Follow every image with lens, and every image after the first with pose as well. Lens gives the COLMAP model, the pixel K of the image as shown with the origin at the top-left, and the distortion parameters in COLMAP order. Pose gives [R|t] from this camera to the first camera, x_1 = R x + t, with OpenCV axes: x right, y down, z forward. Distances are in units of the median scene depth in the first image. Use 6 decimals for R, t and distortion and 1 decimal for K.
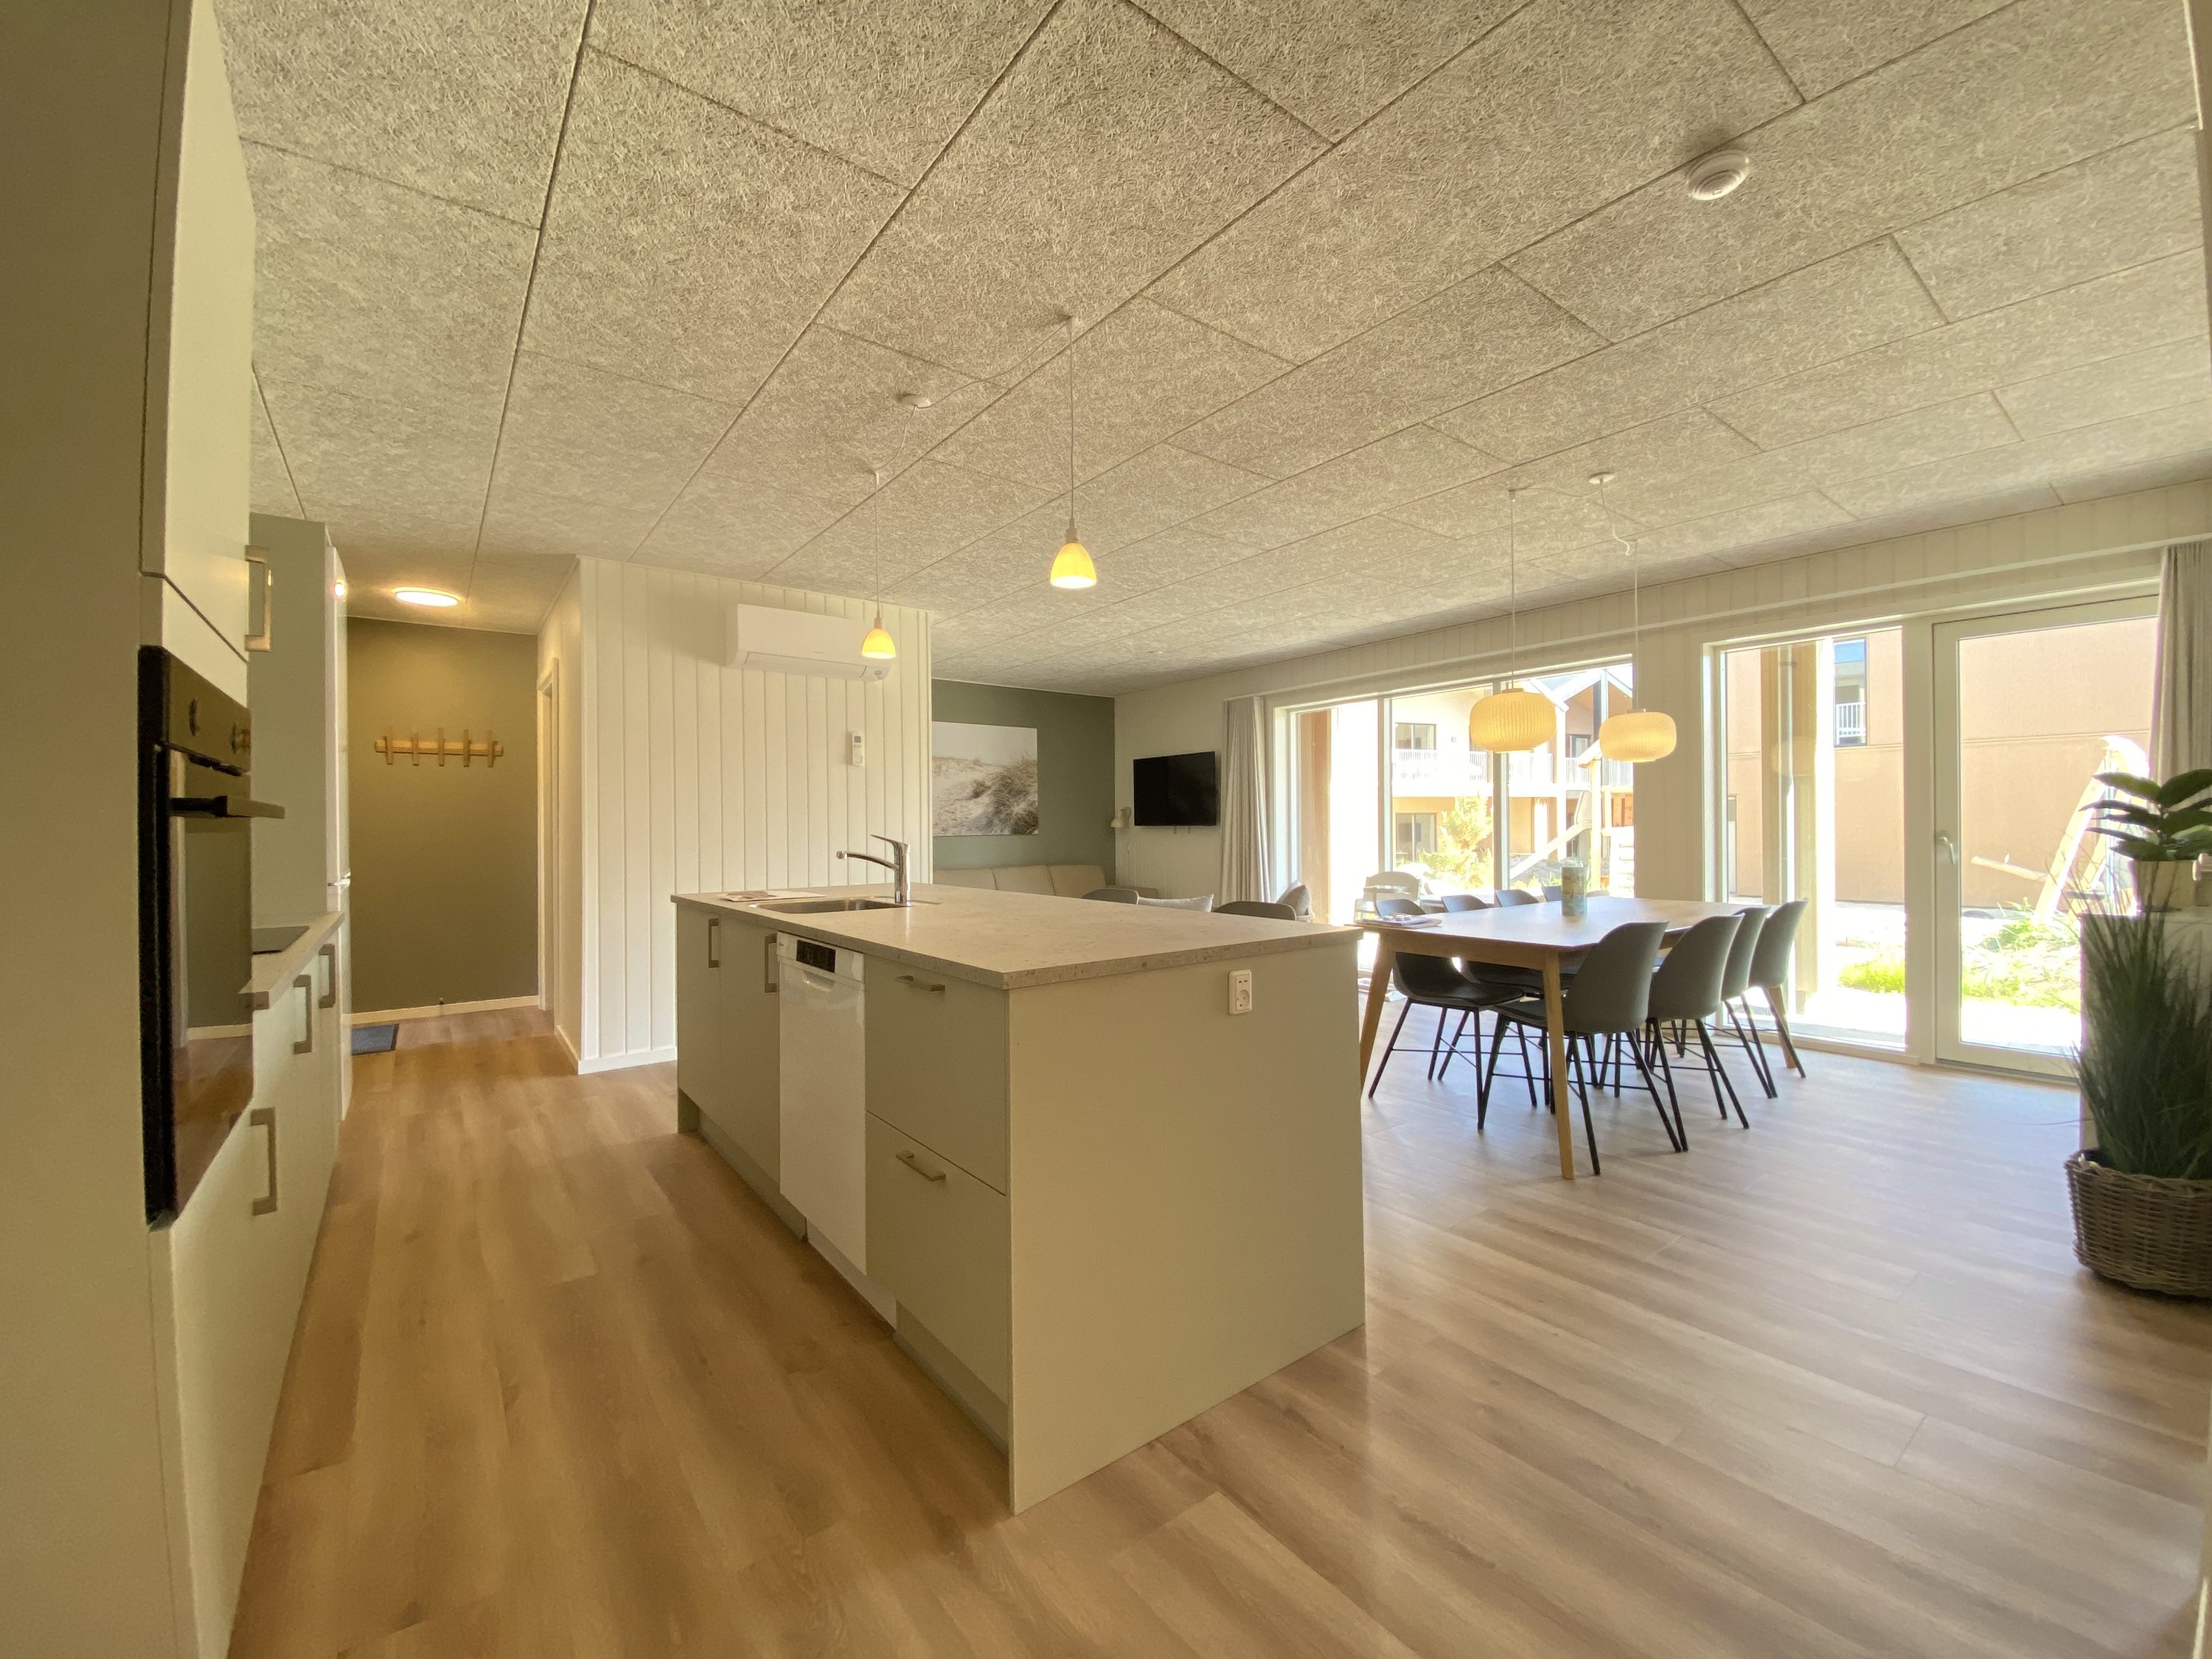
lens RADIAL K [[906.3, 0, 1101.0], [0, 906.3, 828.4], [0, 0, 1]] dist [0.003178, -0.005520]
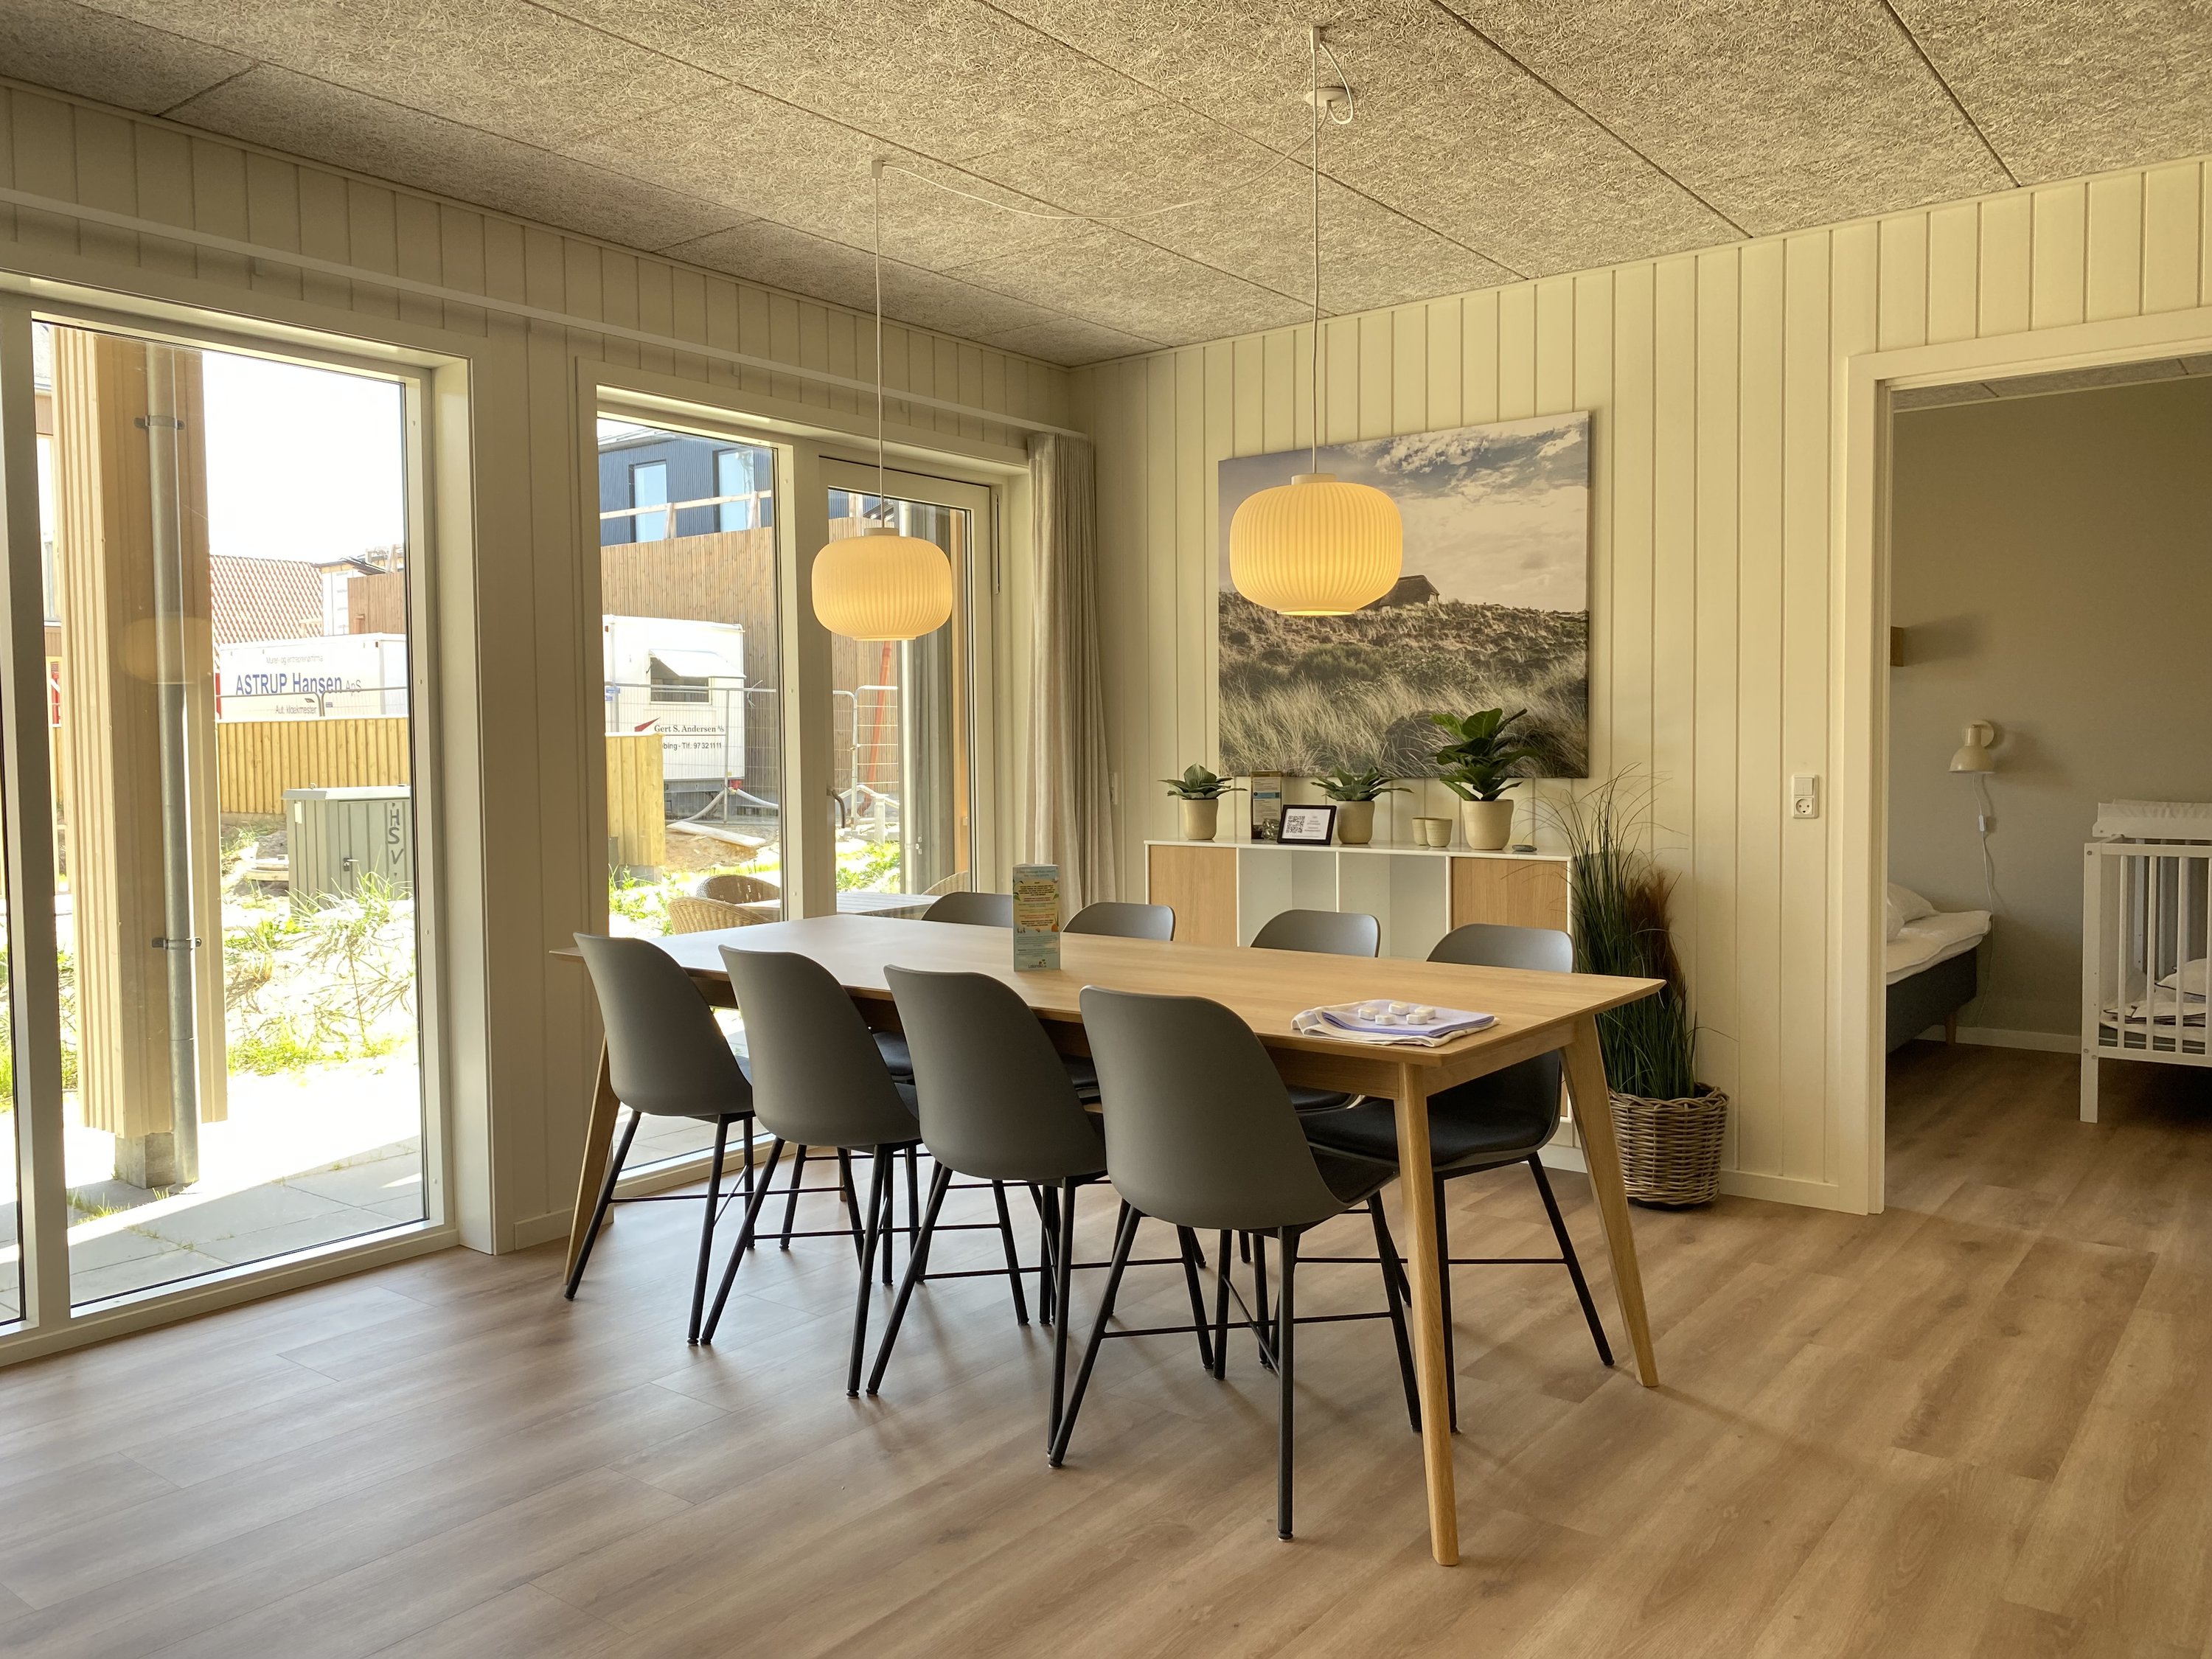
lens RADIAL K [[1653.0, 0, 1111.2], [0, 1653.0, 826.0], [0, 0, 1]] dist [0.045377, -0.062868]
pose [[-0.266124, -0.039058, 0.963147, -0.317233], [0.014462, 0.998905, 0.044504, -0.014713], [-0.963830, 0.025773, -0.265267, 1.290009]]
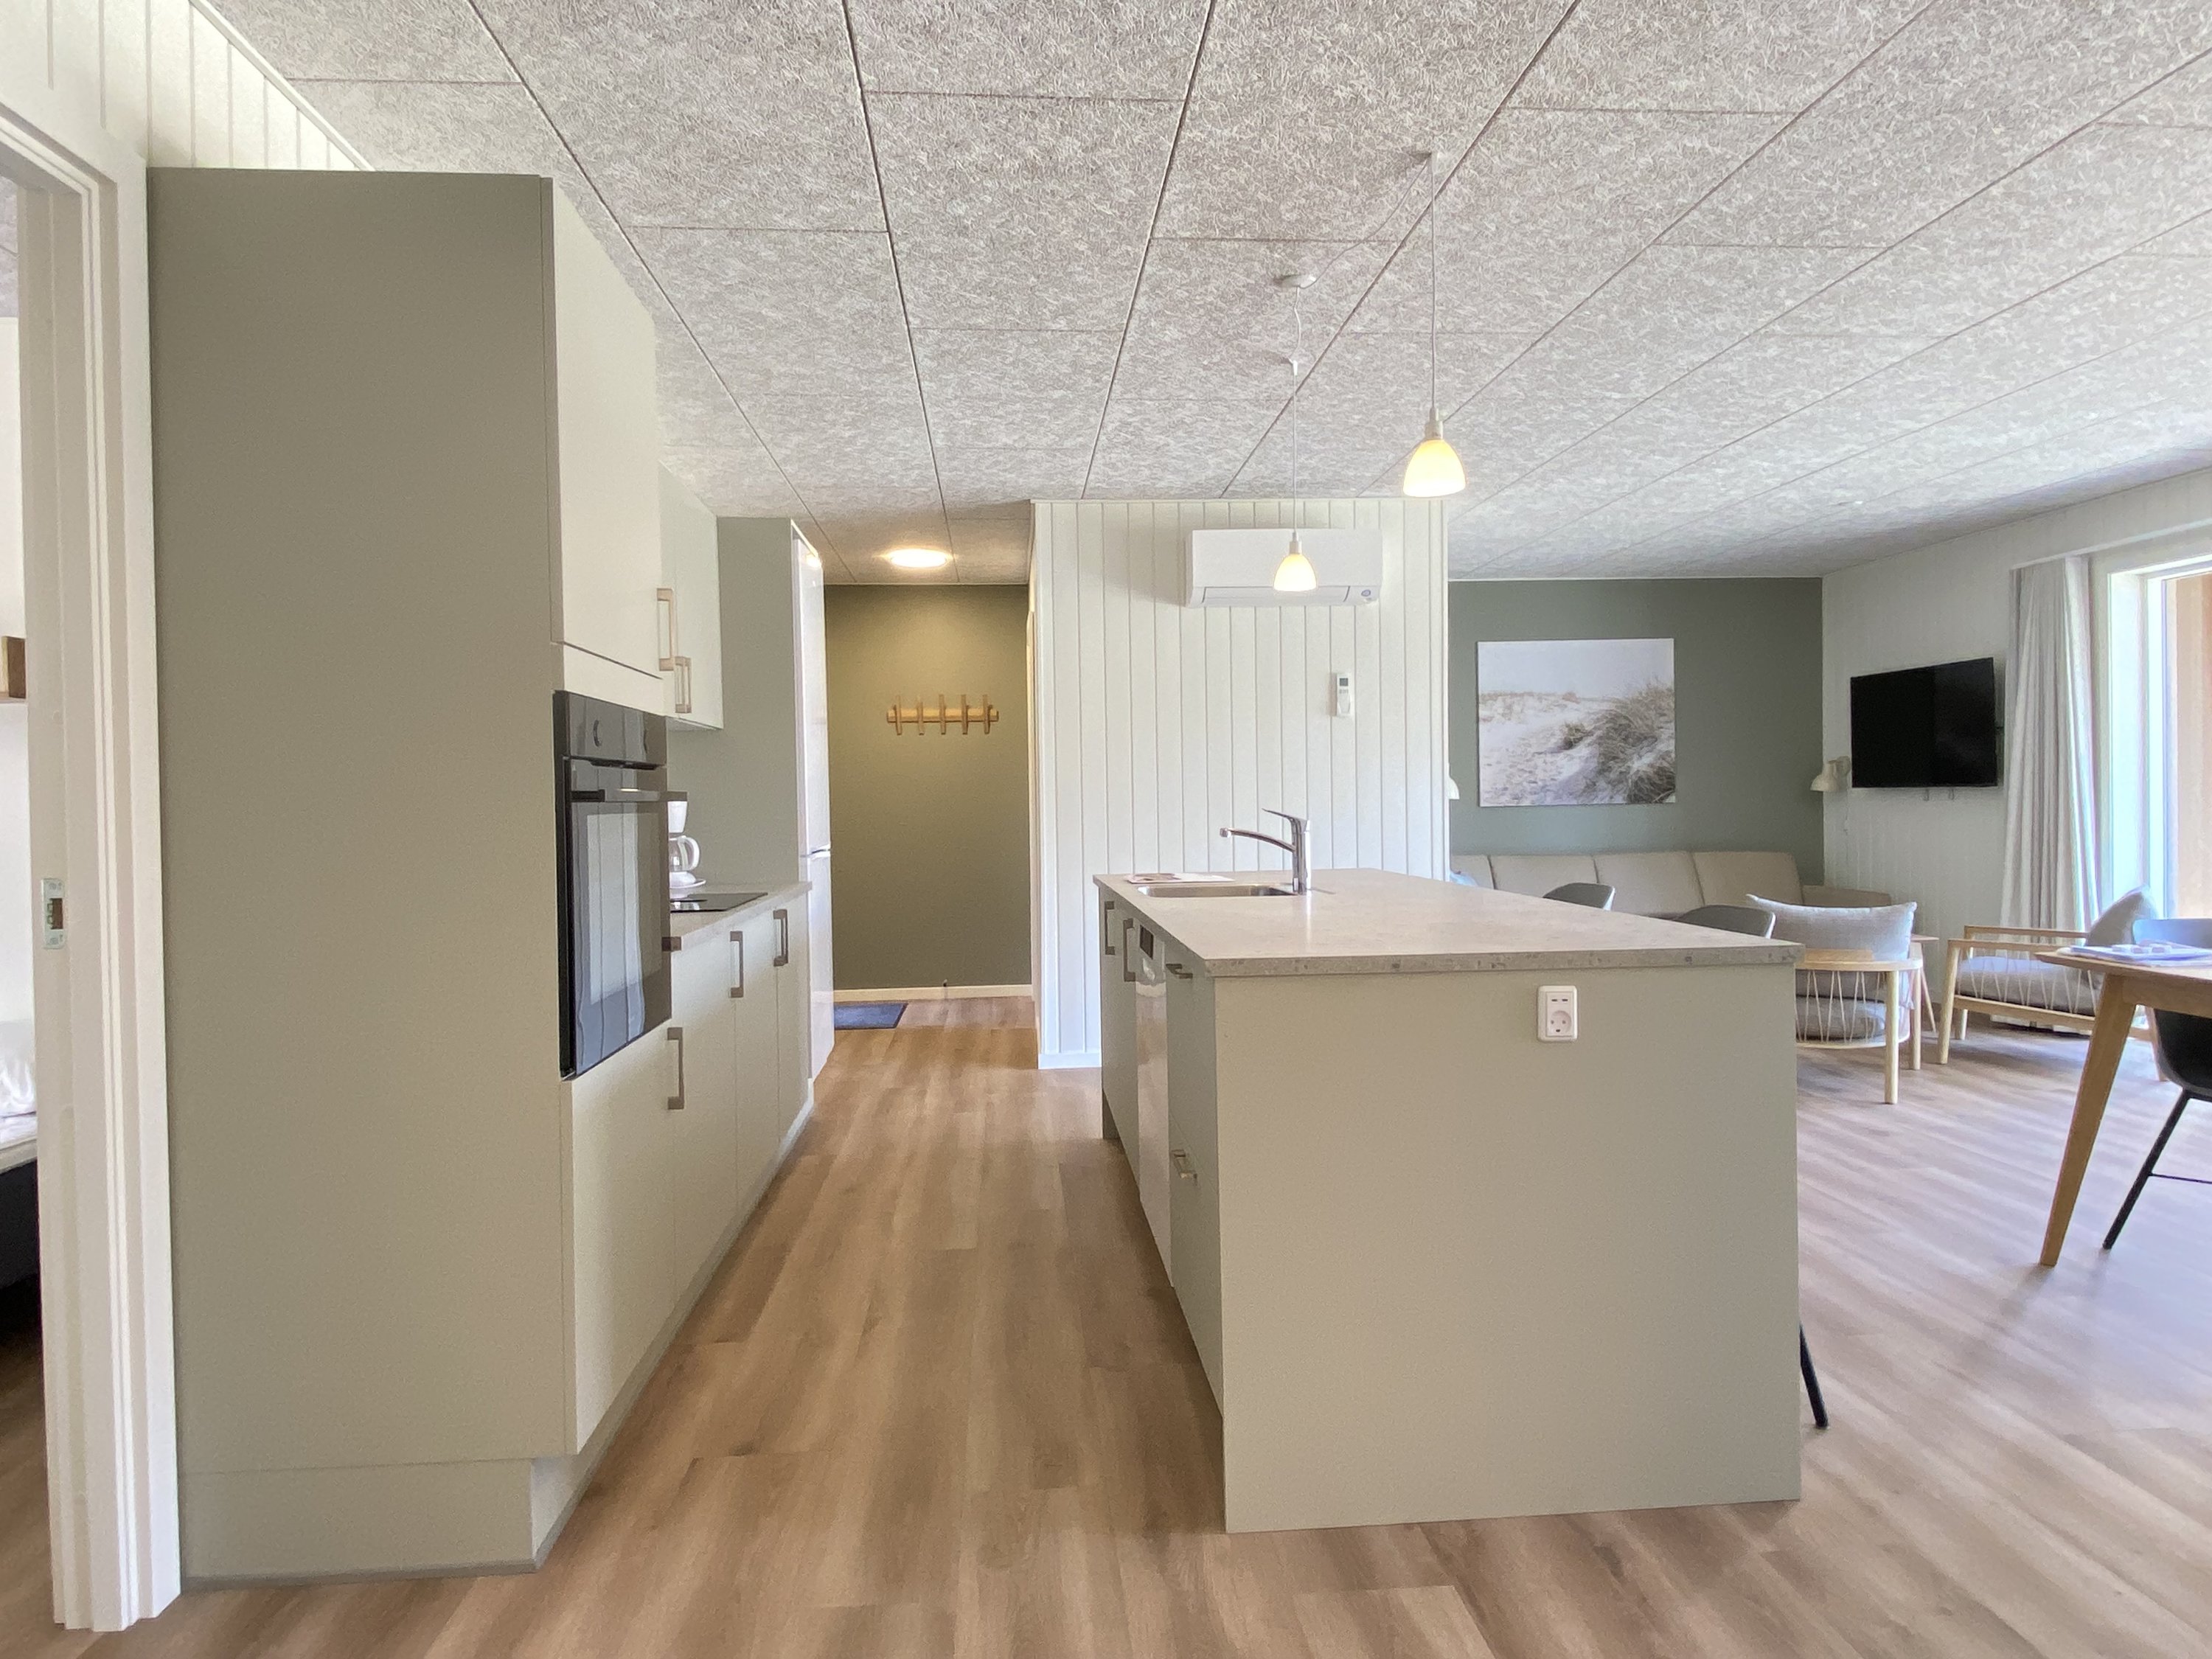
lens RADIAL K [[1319.3, 0, 1088.6], [0, 1319.3, 828.2], [0, 0, 1]] dist [0.033300, -0.026870]
pose [[0.836098, 0.005801, -0.548549, 0.227255], [0.009765, 0.999628, 0.025455, -0.006539], [0.548493, -0.026640, 0.835731, -0.092405]]
